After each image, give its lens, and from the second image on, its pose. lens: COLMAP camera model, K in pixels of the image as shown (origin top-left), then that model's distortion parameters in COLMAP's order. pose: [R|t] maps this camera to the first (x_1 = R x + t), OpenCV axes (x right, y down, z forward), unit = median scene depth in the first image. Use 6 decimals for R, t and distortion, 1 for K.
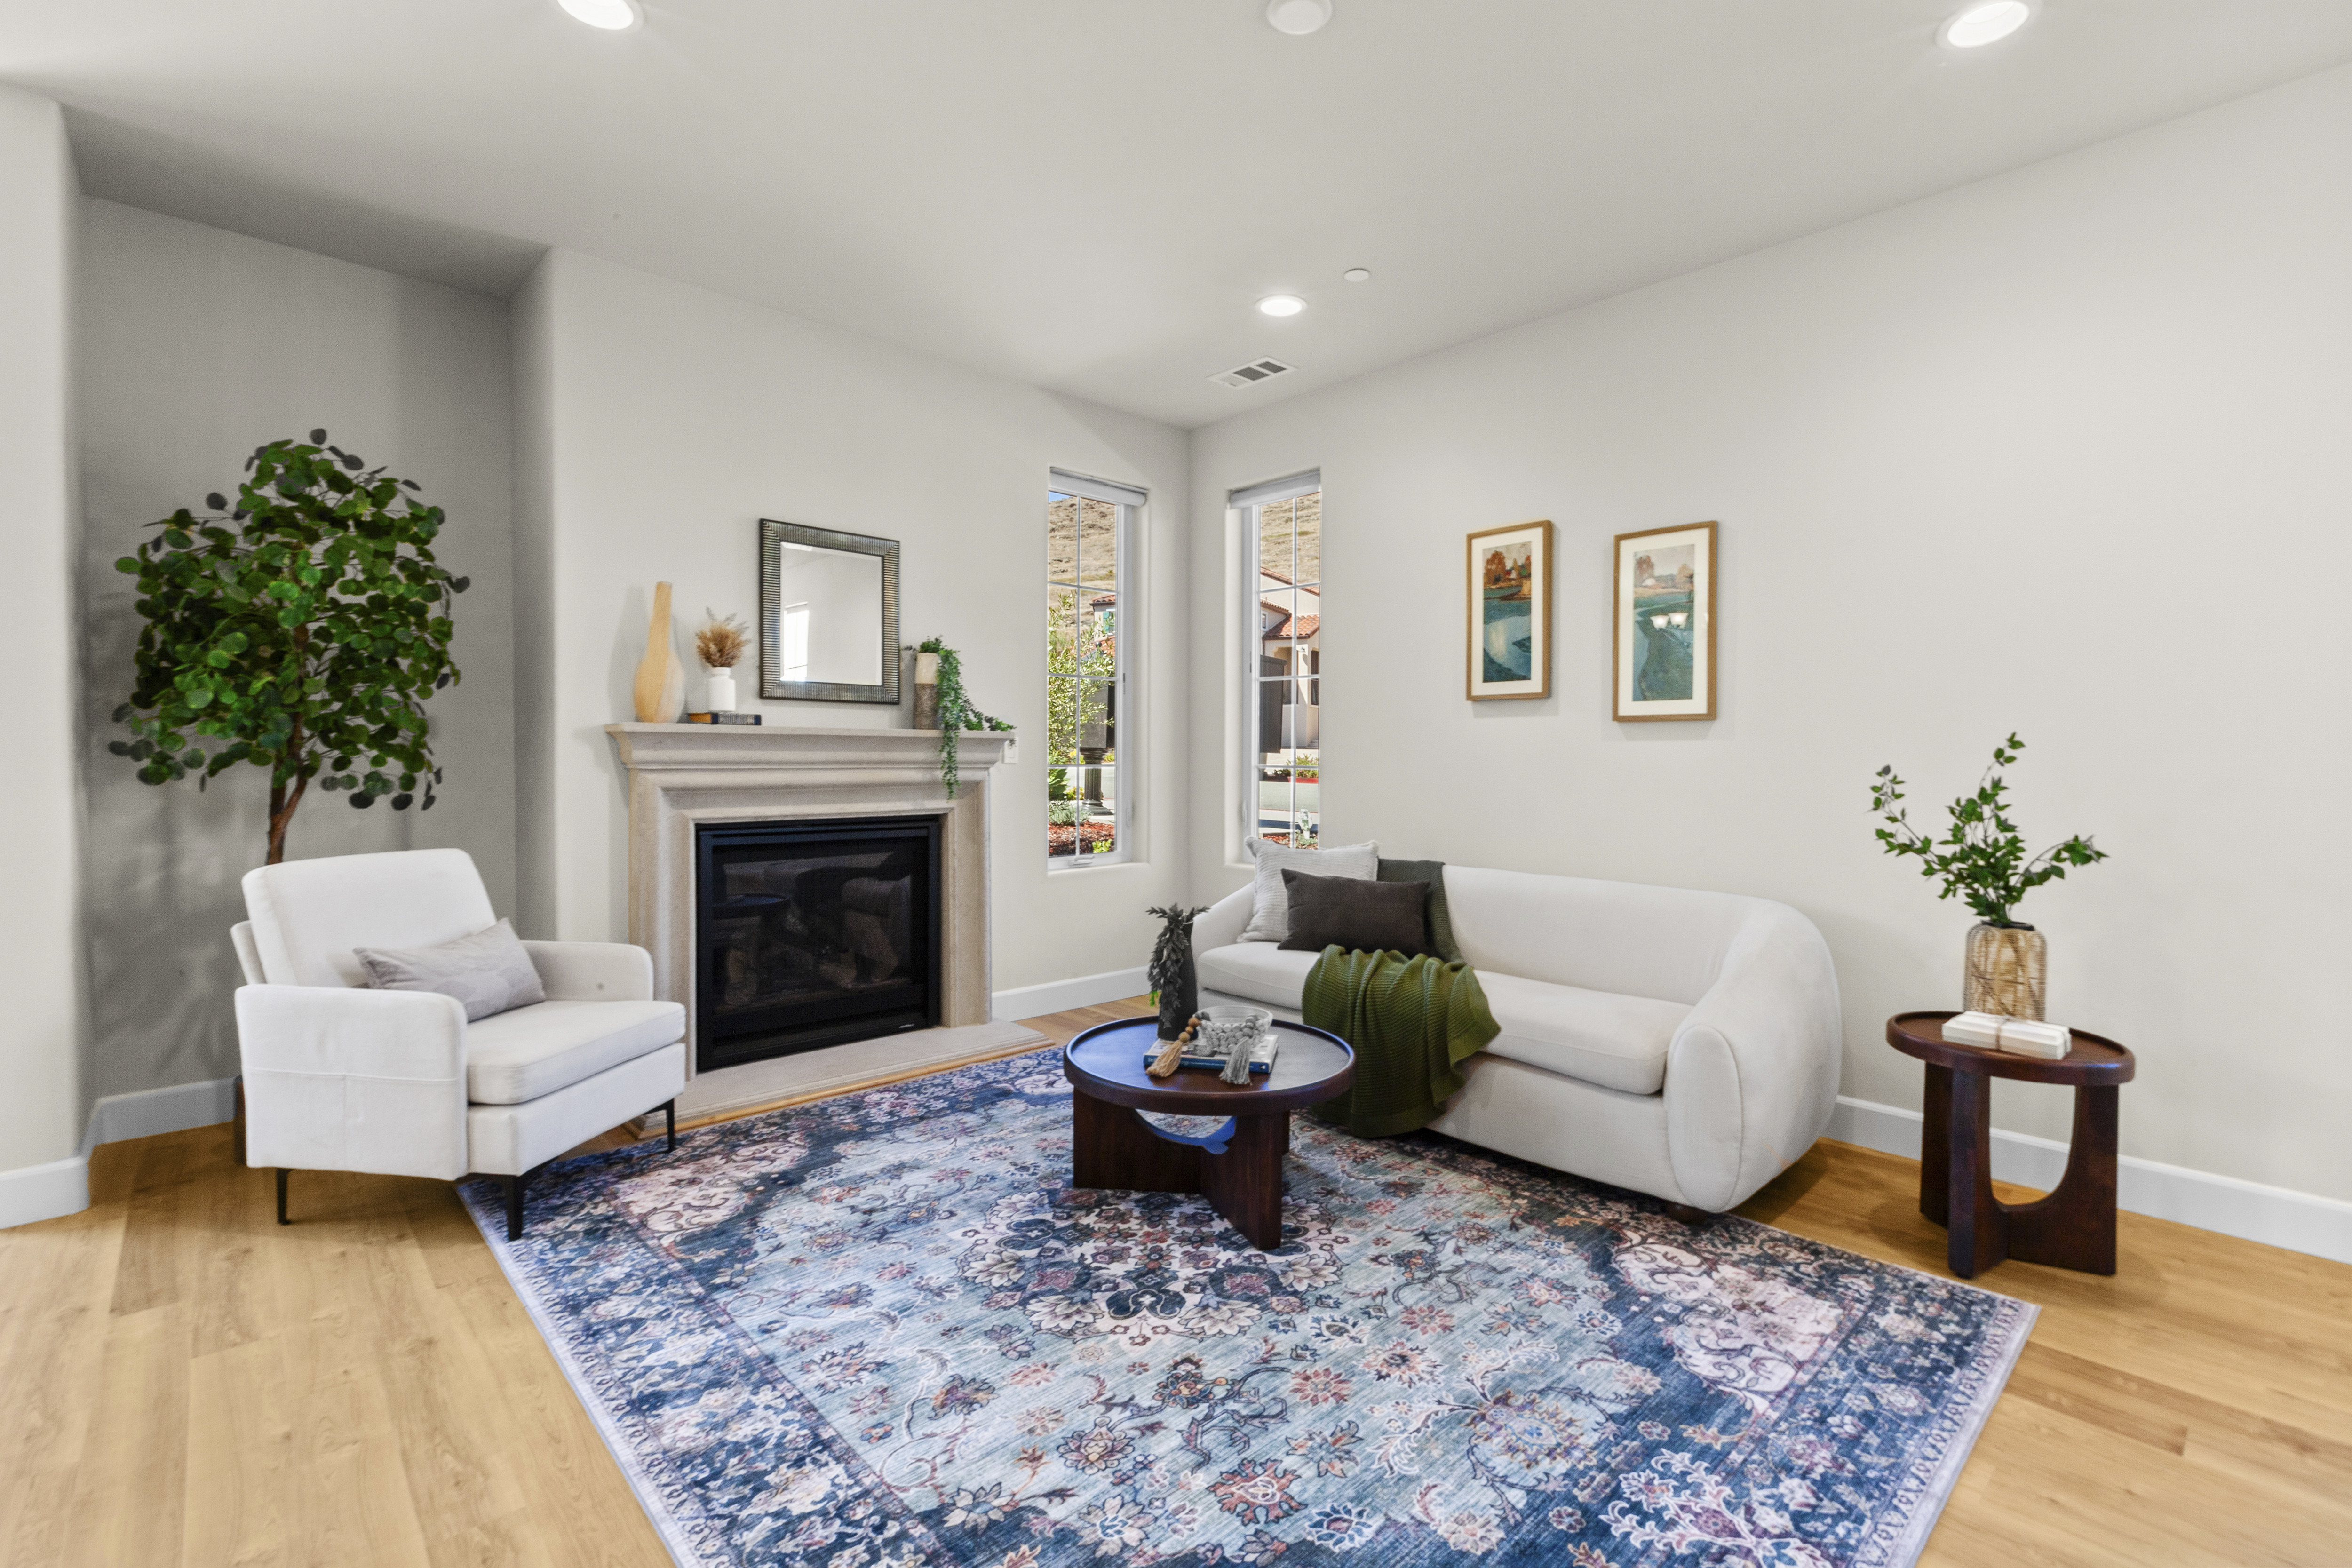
lens RADIAL K [[1050.2, 0, 1206.8], [0, 1050.2, 777.0], [0, 0, 1]] dist [-0.000213, 0.000163]
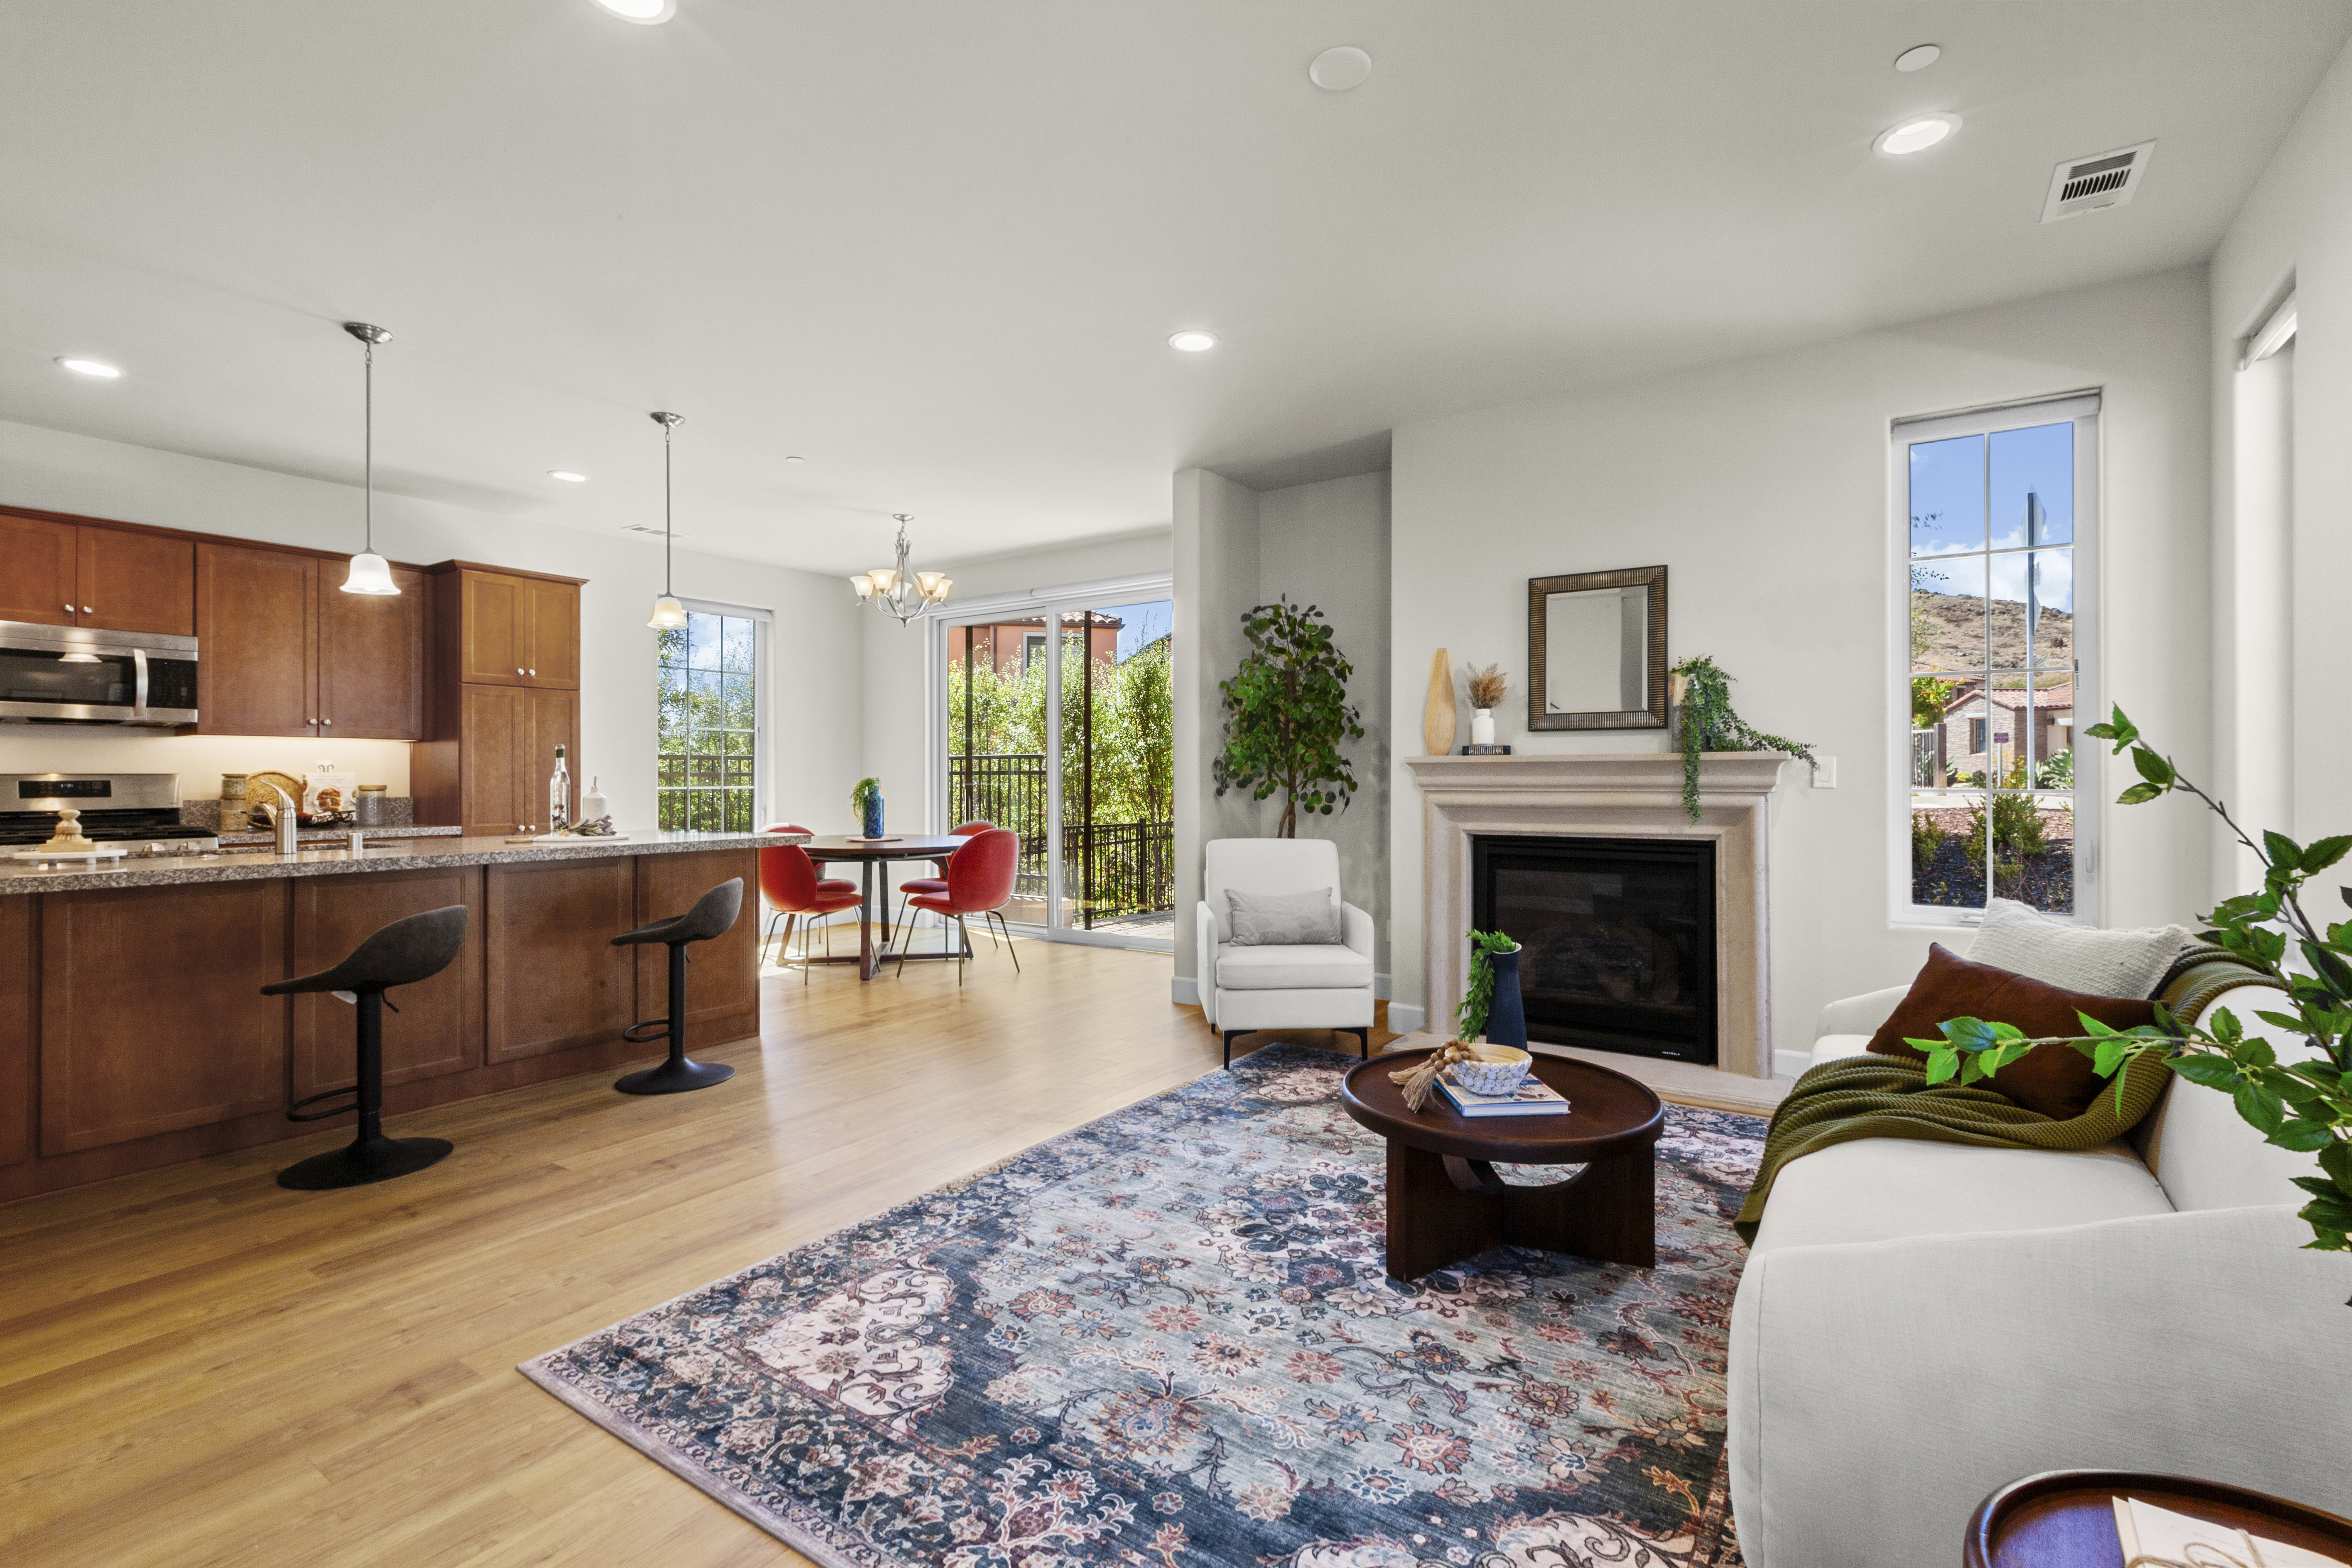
lens RADIAL K [[1050.2, 0, 1203.8], [0, 1050.2, 774.1], [0, 0, 1]] dist [-0.000213, 0.000163]
pose [[0.219808, -0.008409, -0.975507, 0.972981], [-0.017019, 0.999778, -0.012453, -0.009255], [0.975395, 0.019340, 0.219616, 0.588287]]
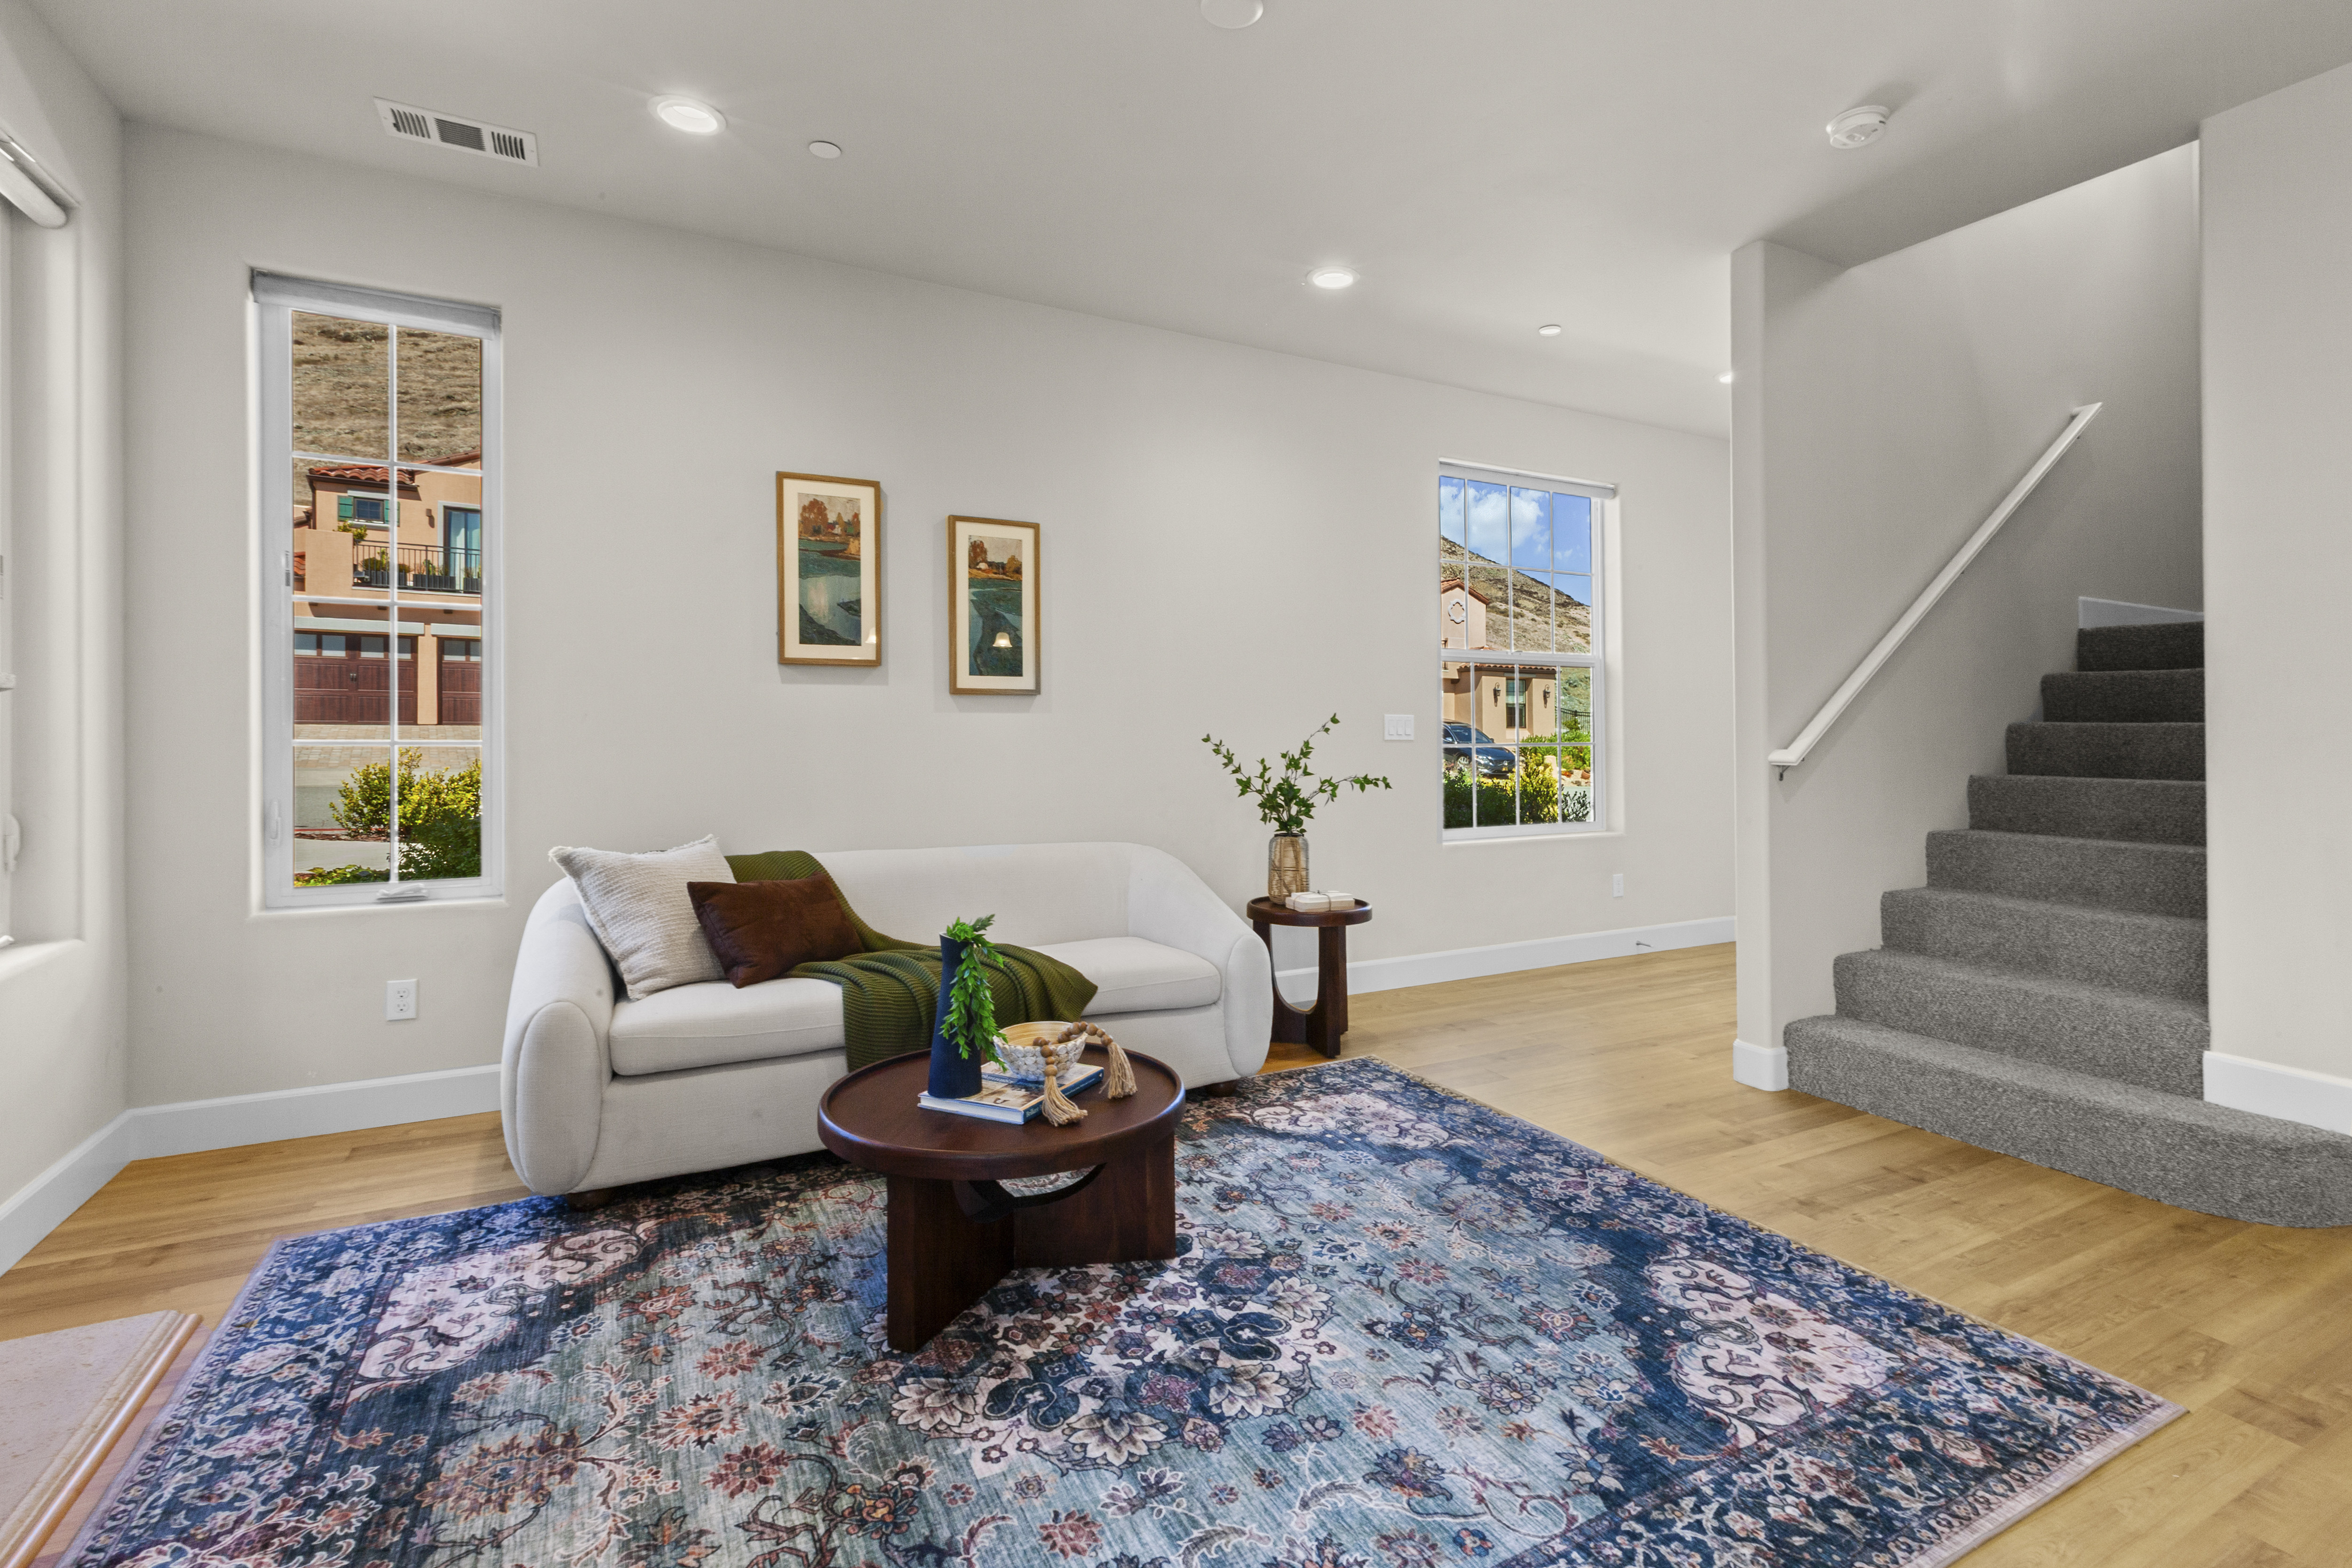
lens RADIAL K [[1099.6, 0, 1218.8], [0, 1099.6, 720.0], [0, 0, 1]] dist [0.000812, -0.000091]
pose [[0.262530, 0.003227, 0.964918, -0.869427], [0.018562, 0.999792, -0.008393, -0.019080], [-0.964745, 0.020114, 0.262416, 0.681794]]
